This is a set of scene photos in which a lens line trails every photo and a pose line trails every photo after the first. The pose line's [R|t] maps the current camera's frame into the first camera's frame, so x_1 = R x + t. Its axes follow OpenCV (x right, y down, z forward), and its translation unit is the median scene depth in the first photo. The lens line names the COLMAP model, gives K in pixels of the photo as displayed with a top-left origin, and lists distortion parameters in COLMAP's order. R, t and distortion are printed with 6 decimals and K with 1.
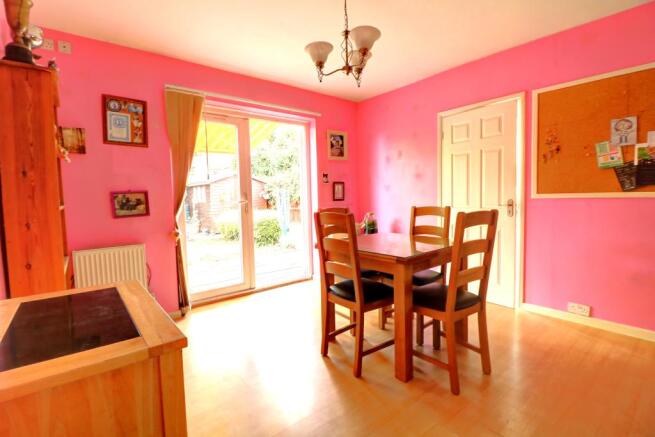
lens RADIAL K [[310.3, 0, 322.8], [0, 310.3, 216.7], [0, 0, 1]] dist [0.005521, -0.000929]
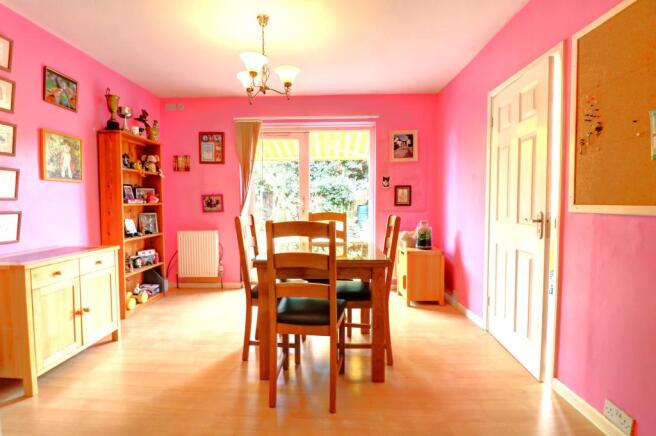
lens RADIAL K [[310.8, 0, 322.2], [0, 310.8, 218.0], [0, 0, 1]] dist [0.005521, -0.000929]
pose [[0.751399, 0.058647, -0.657237, 0.734139], [-0.058855, 0.998029, 0.021770, -0.032997], [0.657219, 0.022324, 0.753369, 0.223782]]
